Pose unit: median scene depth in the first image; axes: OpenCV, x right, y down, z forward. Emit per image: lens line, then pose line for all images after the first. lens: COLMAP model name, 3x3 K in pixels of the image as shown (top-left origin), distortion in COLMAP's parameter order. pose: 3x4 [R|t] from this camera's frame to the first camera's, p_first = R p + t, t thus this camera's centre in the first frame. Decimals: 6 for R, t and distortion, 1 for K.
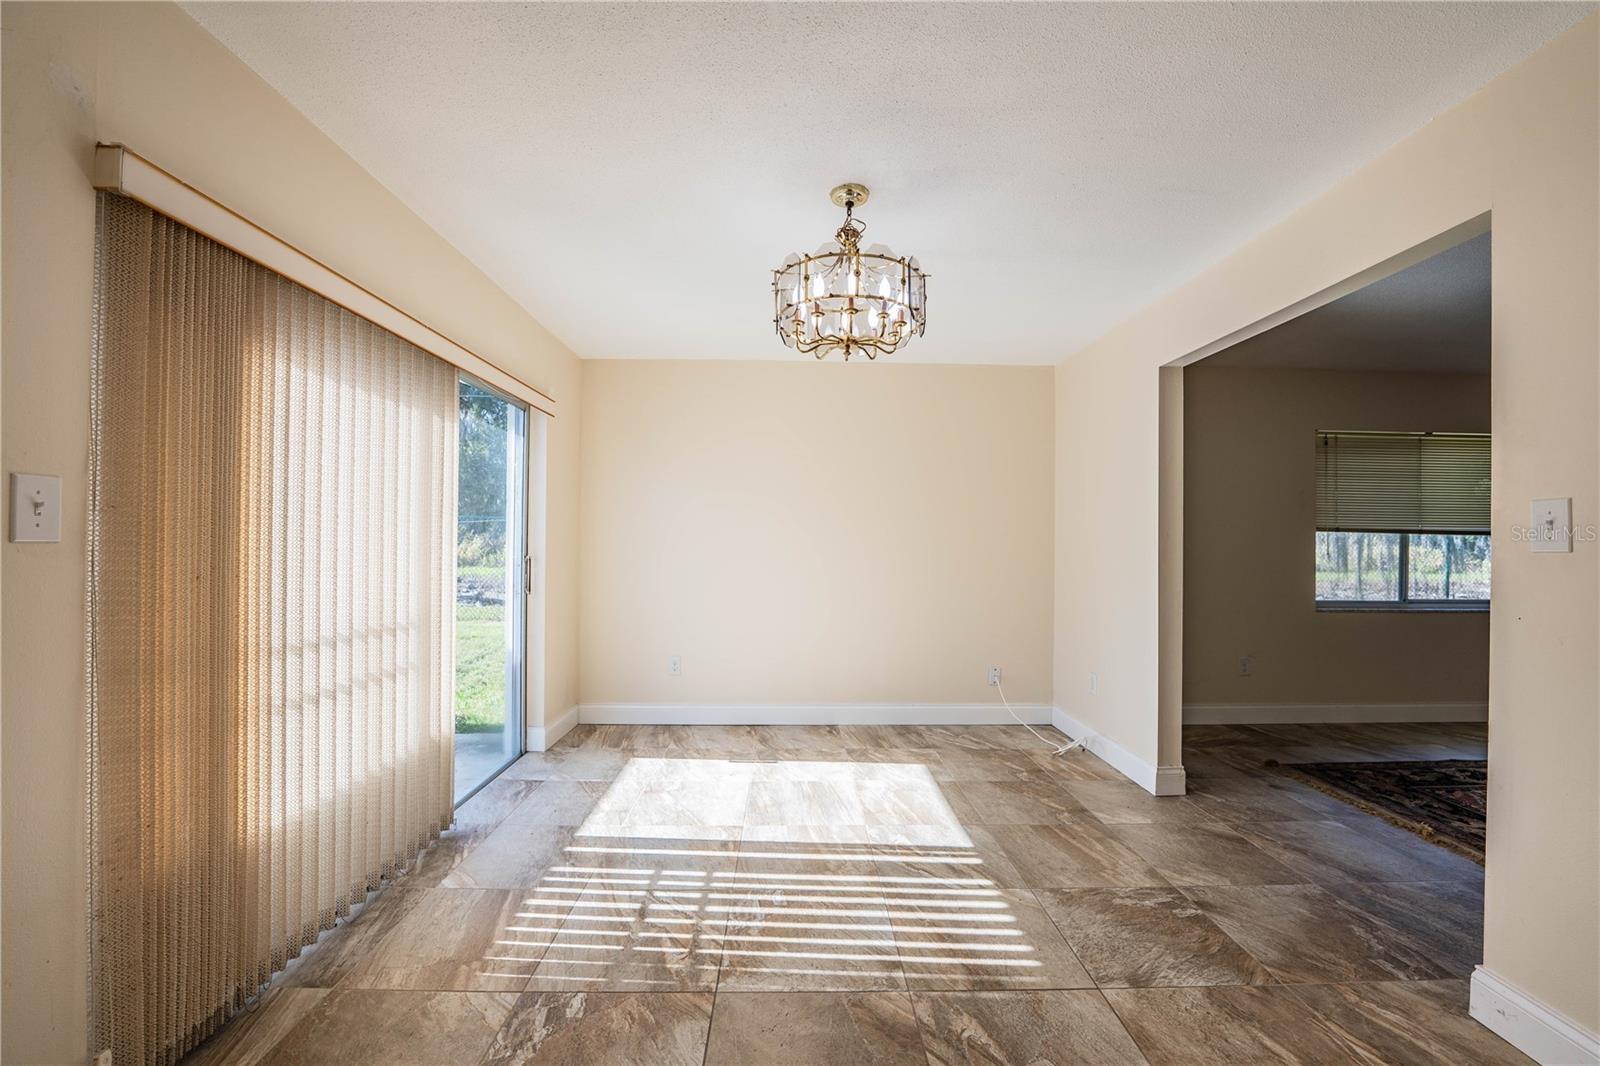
lens RADIAL K [[642.1, 0, 807.0], [0, 642.1, 541.7], [0, 0, 1]] dist [0.000131, 0.000287]
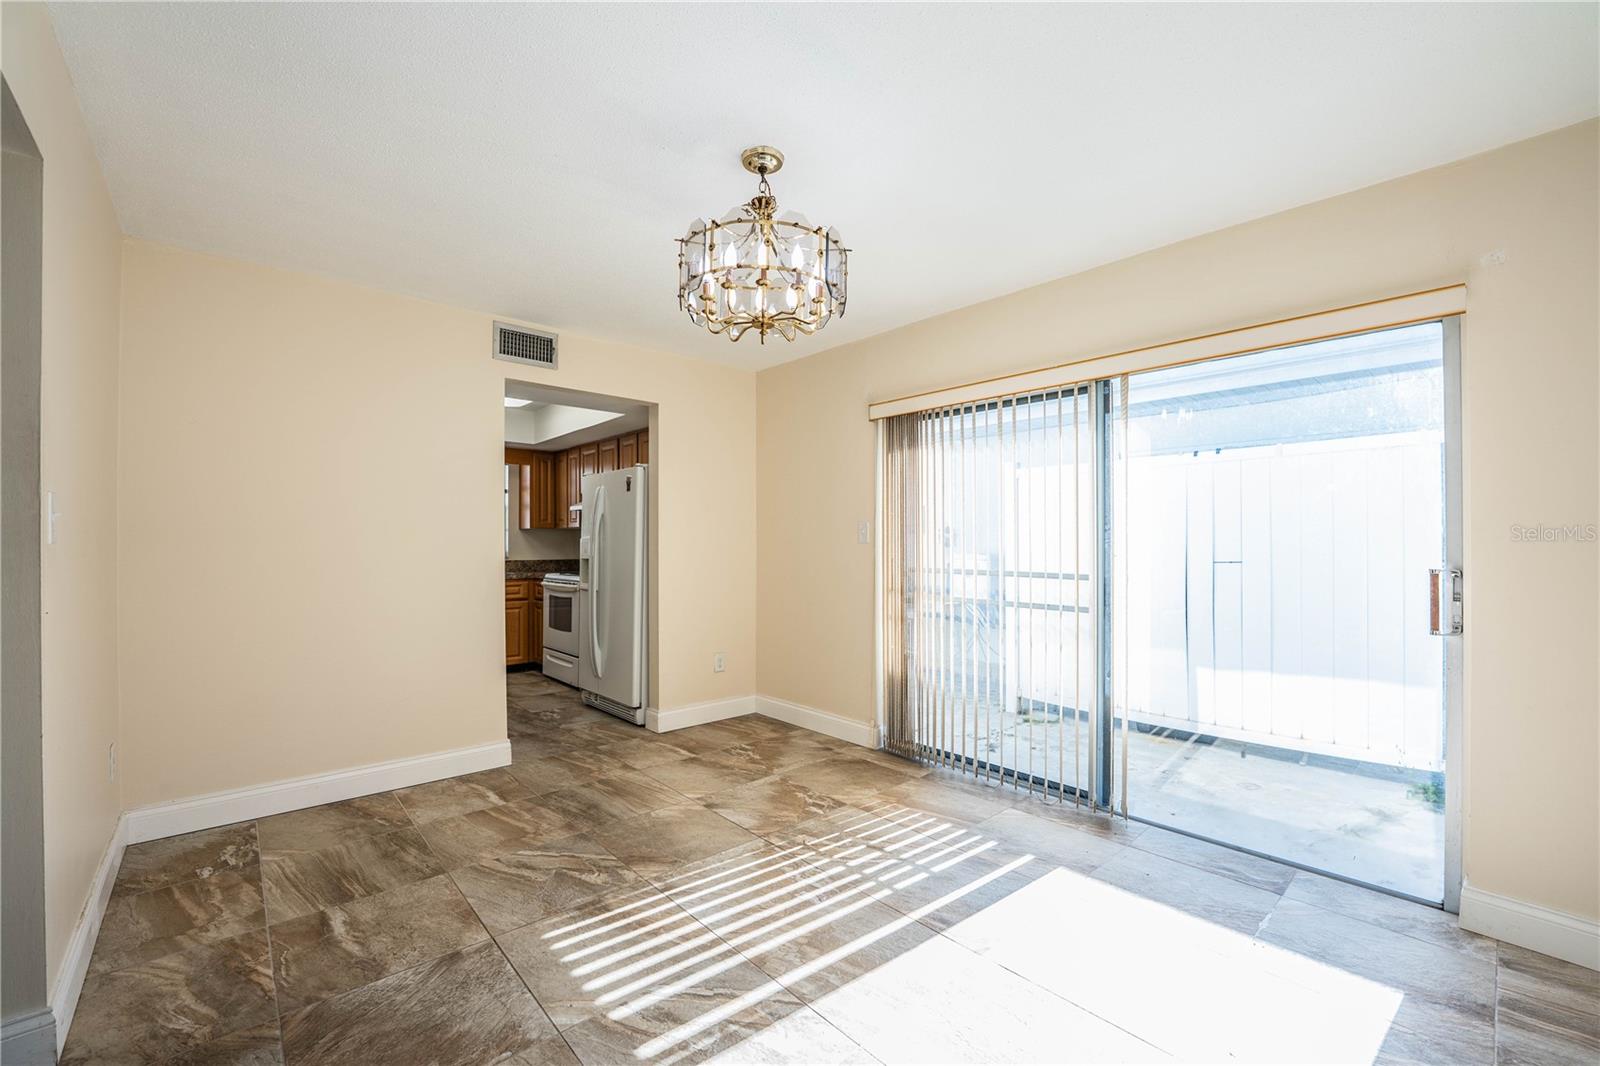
lens RADIAL K [[629.8, 0, 769.4], [0, 629.8, 542.1], [0, 0, 1]] dist [-0.013951, 0.000209]
pose [[-0.779384, -0.011877, -0.626434, 0.642829], [-0.004672, 0.999903, -0.013146, 0.022627], [0.626529, -0.007319, -0.779364, 1.803907]]
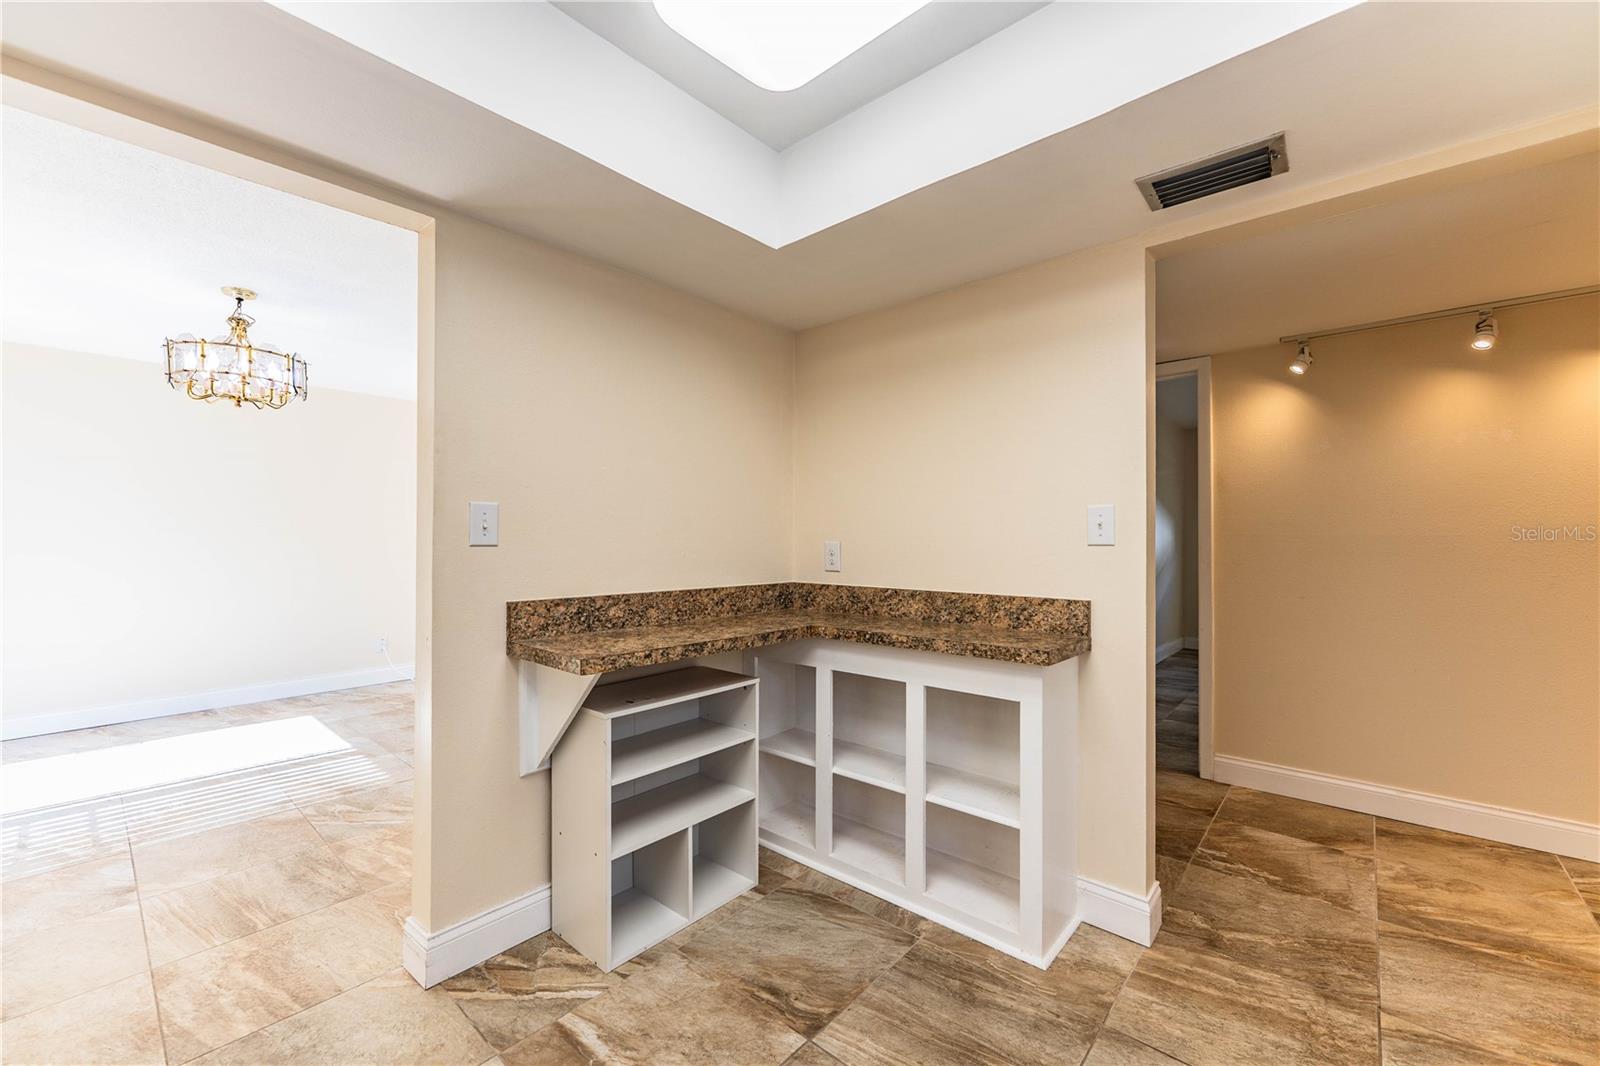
lens RADIAL K [[642.1, 0, 799.9], [0, 642.1, 536.9], [0, 0, 1]] dist [0.000131, 0.000287]
pose [[0.679077, -0.008660, 0.734016, -0.144806], [0.002238, 0.999950, 0.009727, -0.014862], [-0.734064, -0.004963, 0.679062, -0.910966]]
